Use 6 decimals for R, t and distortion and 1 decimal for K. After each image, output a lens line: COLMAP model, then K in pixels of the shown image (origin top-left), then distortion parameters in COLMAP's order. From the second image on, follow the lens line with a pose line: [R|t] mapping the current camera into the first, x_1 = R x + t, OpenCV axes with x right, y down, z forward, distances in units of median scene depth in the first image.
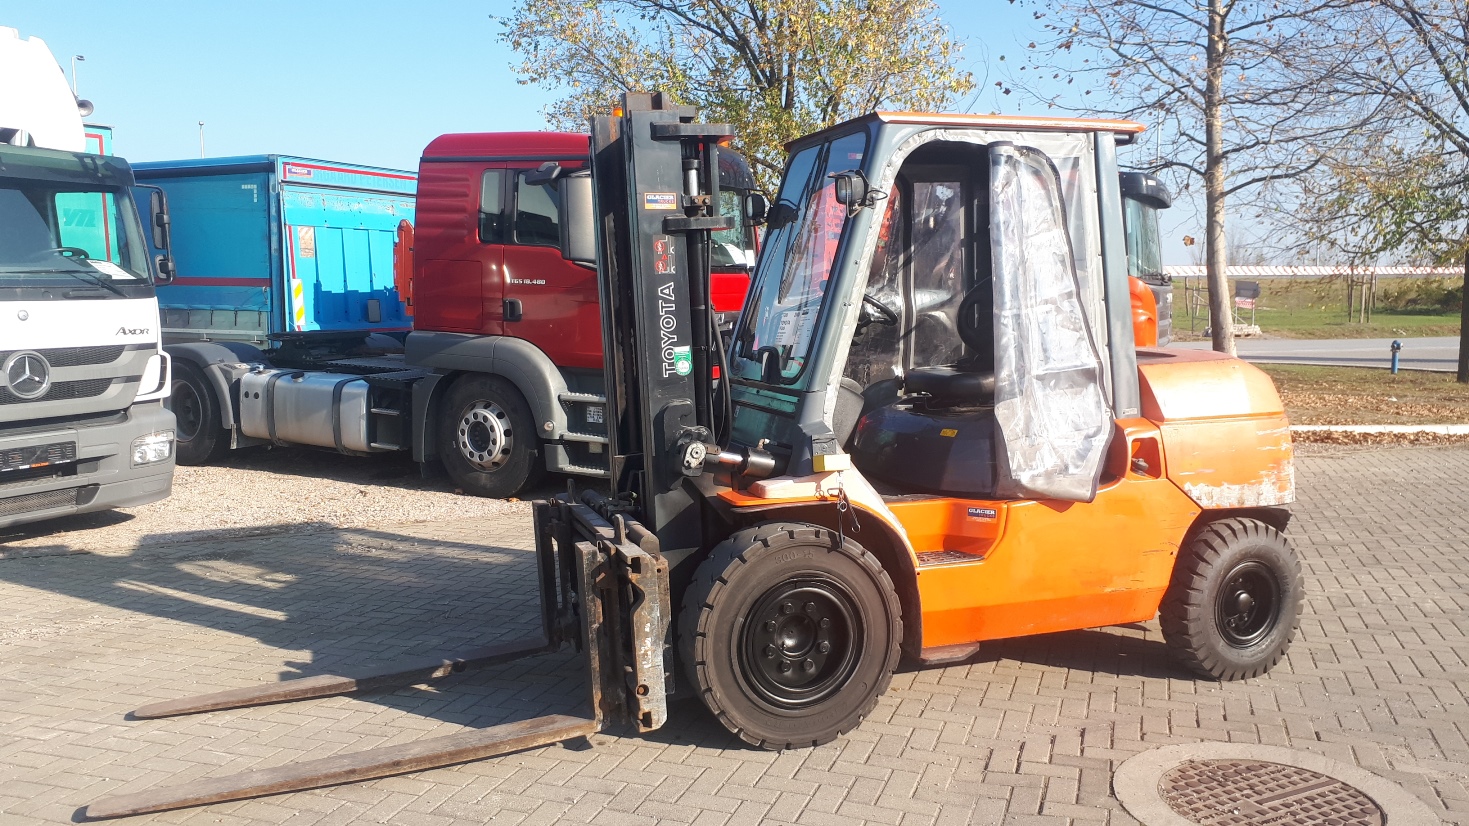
lens RADIAL K [[1187.1, 0, 734.5], [0, 1187.1, 413.0], [0, 0, 1]] dist [0.124845, -0.246568]
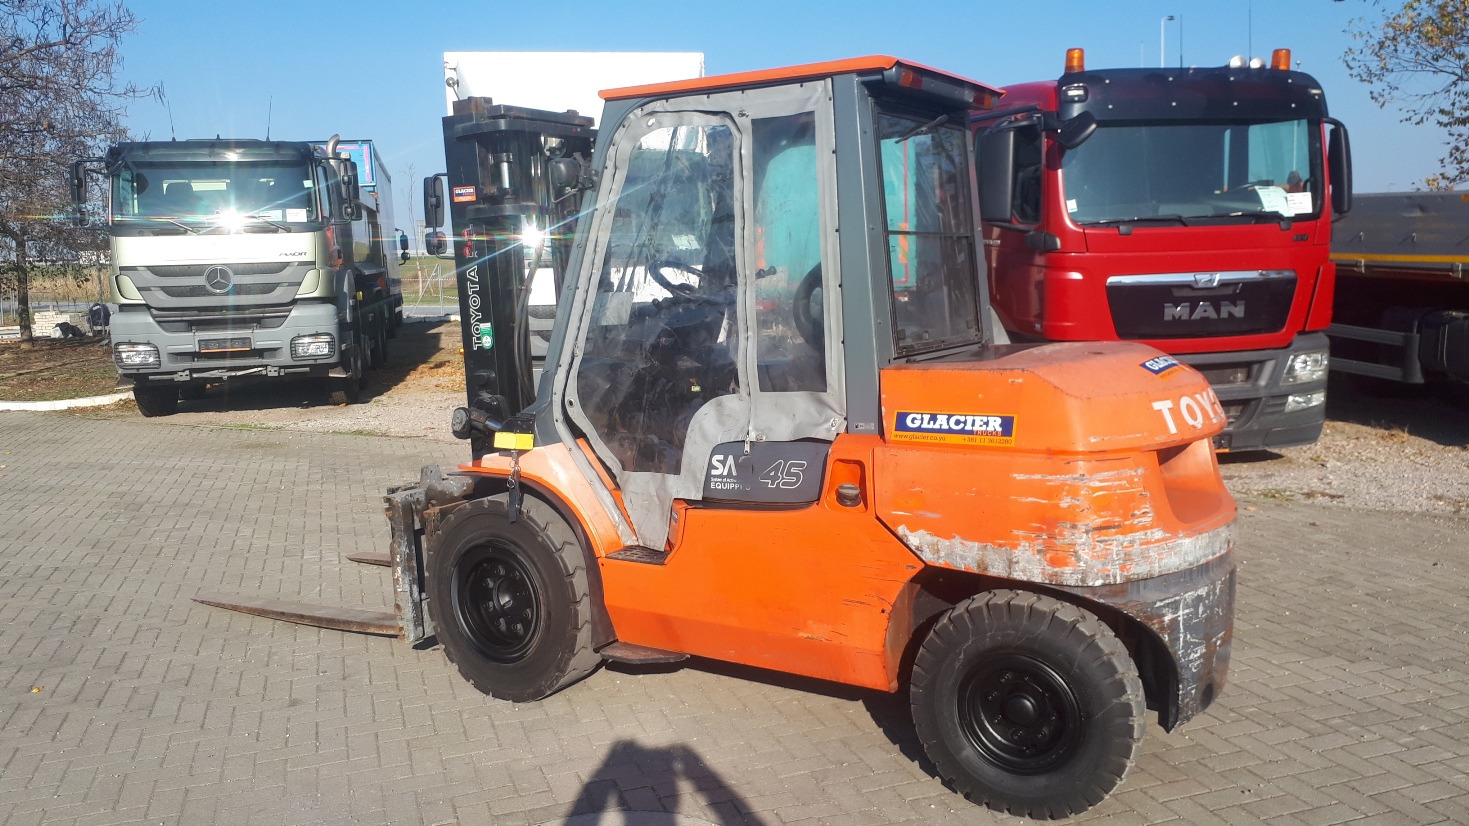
lens RADIAL K [[1187.1, 0, 734.5], [0, 1187.1, 413.0], [0, 0, 1]] dist [0.124845, -0.246568]
pose [[0.616163, 0.098109, -0.781484, 0.881667], [-0.061873, 0.995175, 0.076152, -0.063975], [0.785184, 0.001430, 0.619260, 0.433973]]
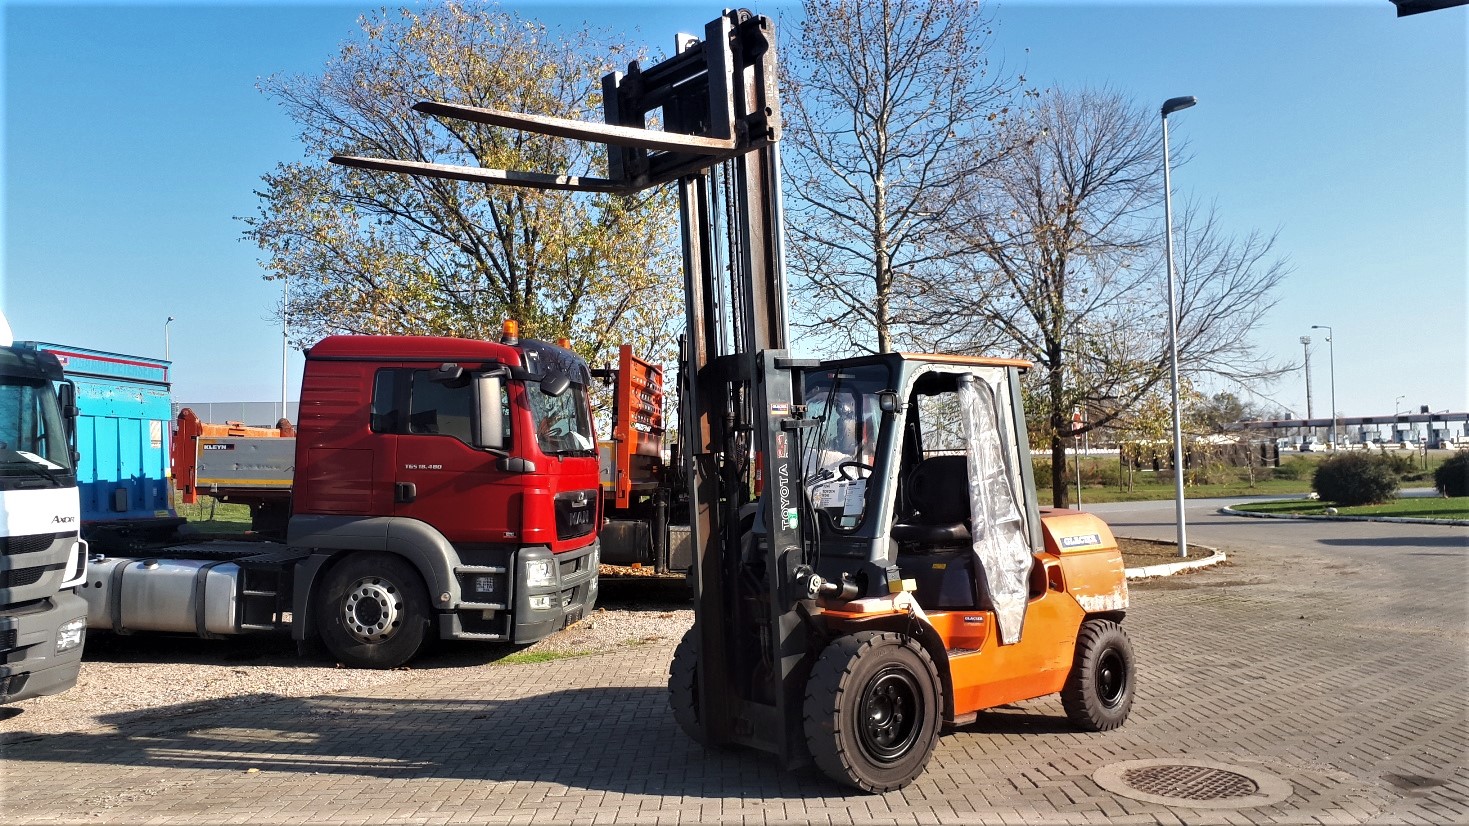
lens RADIAL K [[1199.7, 0, 734.9], [0, 1199.7, 364.5], [0, 0, 1]] dist [0.029256, -0.002975]
pose [[0.943954, 0.019720, 0.329488, -0.524610], [0.044037, 0.981766, -0.184921, 0.033562], [-0.327127, 0.189067, 0.925874, -0.310101]]
